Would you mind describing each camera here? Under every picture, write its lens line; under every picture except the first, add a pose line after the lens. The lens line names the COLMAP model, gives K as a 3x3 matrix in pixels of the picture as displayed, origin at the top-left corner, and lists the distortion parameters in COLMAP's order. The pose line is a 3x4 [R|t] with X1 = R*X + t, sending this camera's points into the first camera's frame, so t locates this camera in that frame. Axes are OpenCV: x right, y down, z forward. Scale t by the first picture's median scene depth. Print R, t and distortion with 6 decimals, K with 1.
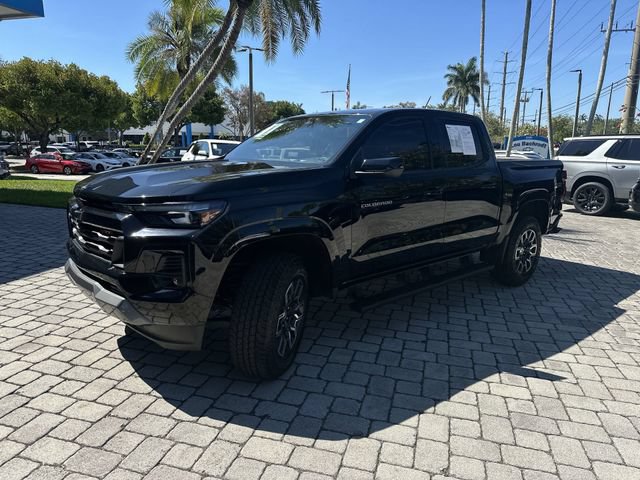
lens RADIAL K [[456.7, 0, 320.7], [0, 456.7, 235.1], [0, 0, 1]] dist [0.038438, -0.053199]
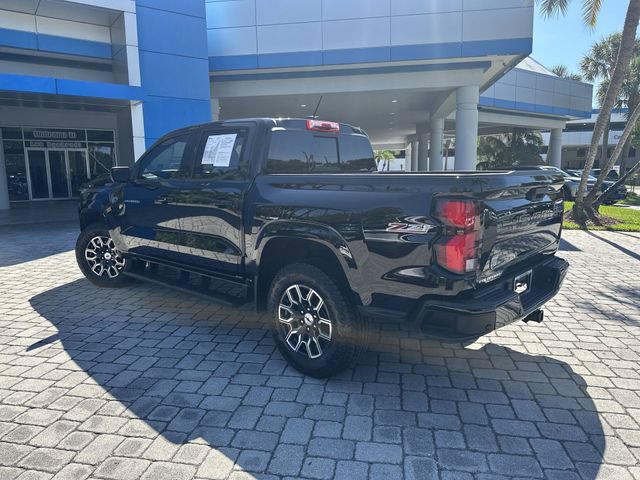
lens RADIAL K [[456.7, 0, 315.9], [0, 456.7, 229.4], [0, 0, 1]] dist [0.038438, -0.053199]
pose [[0.085629, 0.109794, -0.990259, 1.400885], [-0.179906, 0.979276, 0.093020, -0.192694], [0.979950, 0.170188, 0.103607, 1.257408]]
